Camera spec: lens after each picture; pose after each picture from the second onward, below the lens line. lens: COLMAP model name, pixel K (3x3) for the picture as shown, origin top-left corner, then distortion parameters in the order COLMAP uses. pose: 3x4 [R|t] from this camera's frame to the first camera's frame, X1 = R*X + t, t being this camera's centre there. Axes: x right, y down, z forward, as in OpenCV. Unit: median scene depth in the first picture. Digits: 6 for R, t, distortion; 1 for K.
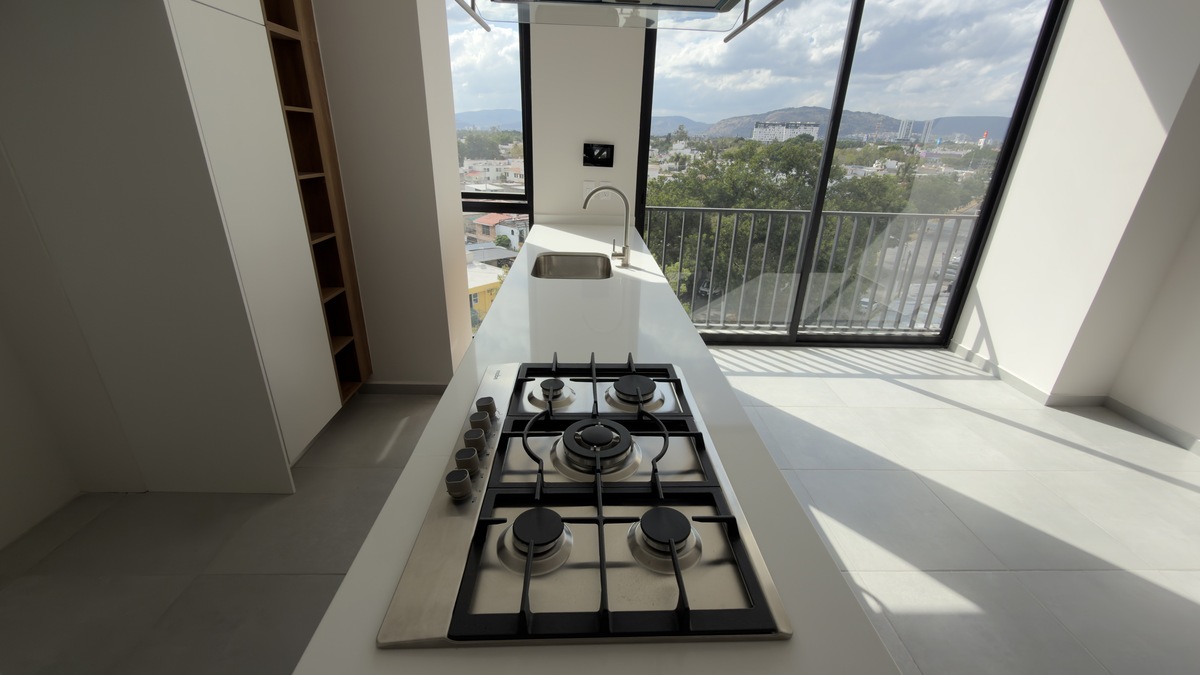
lens RADIAL K [[476.8, 0, 600.0], [0, 476.8, 337.5], [0, 0, 1]] dist [-0.001250, -0.000007]
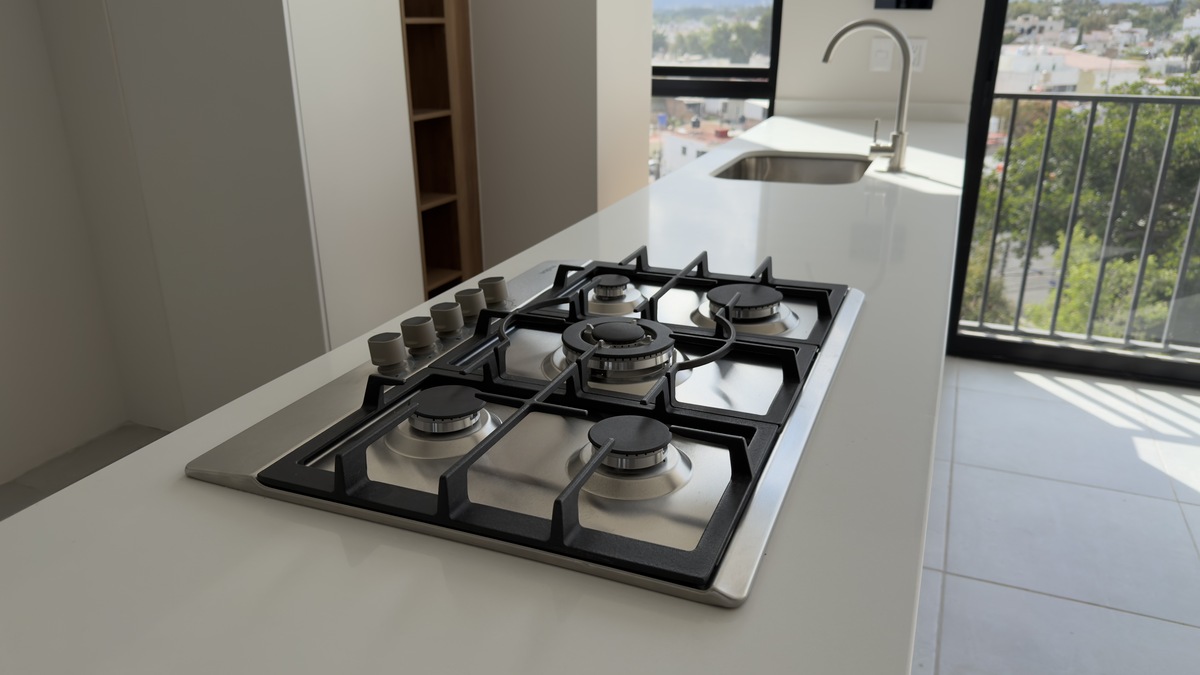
lens RADIAL K [[863.7, 0, 600.0], [0, 863.7, 337.5], [0, 0, 1]] dist [-0.003300, -0.001919]
pose [[0.910125, 0.114701, -0.398140, 0.102202], [-0.131149, 0.991261, -0.014226, 0.058649], [0.393029, 0.065163, 0.917214, -0.000926]]
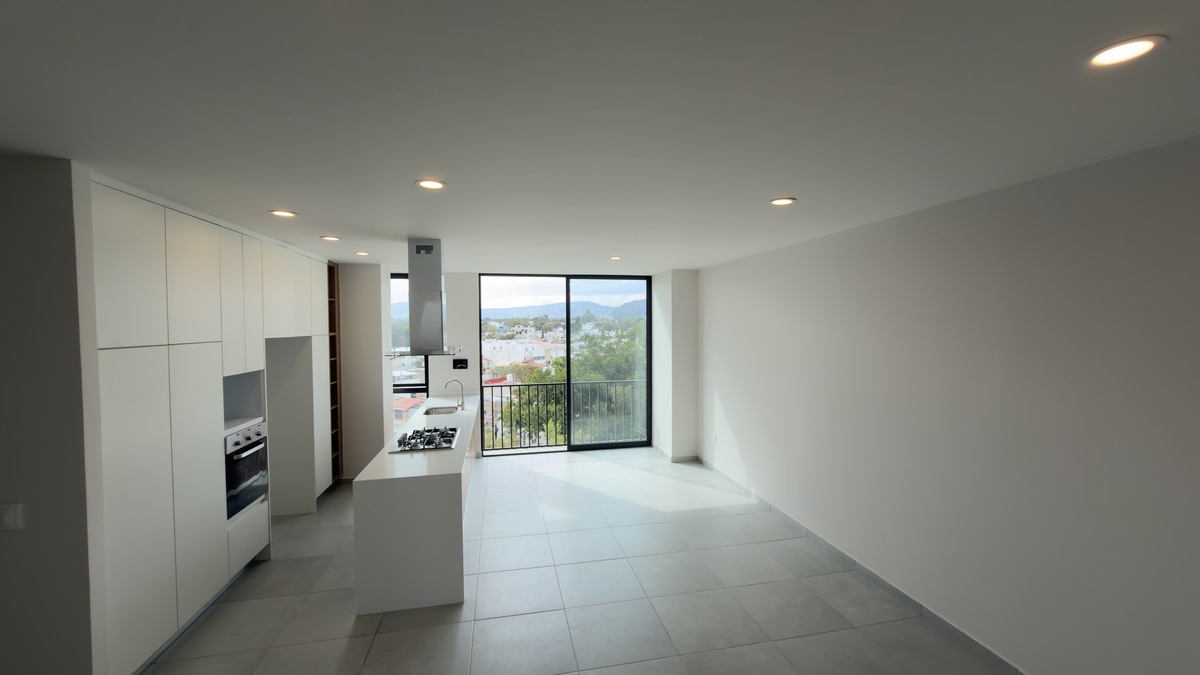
lens RADIAL K [[476.8, 0, 600.0], [0, 476.8, 337.5], [0, 0, 1]] dist [-0.001250, -0.000007]
pose [[0.983832, -0.042881, 0.173887, 0.219512], [0.101596, 0.933203, -0.344688, 0.276756], [-0.147492, 0.356781, 0.922471, -0.992367]]
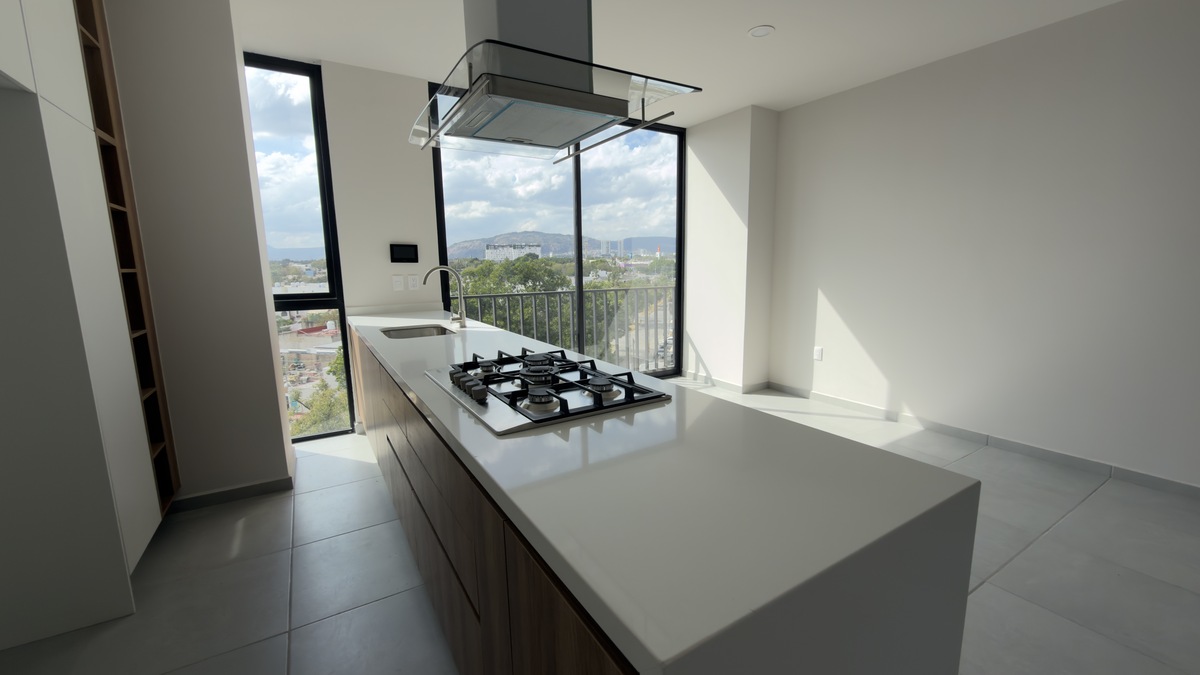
lens RADIAL K [[476.8, 0, 600.0], [0, 476.8, 337.5], [0, 0, 1]] dist [-0.001250, -0.000007]
pose [[0.867888, -0.117196, 0.482737, -0.156269], [0.225293, 0.958946, -0.172235, 0.109464], [-0.442733, 0.258238, 0.858662, -0.140846]]
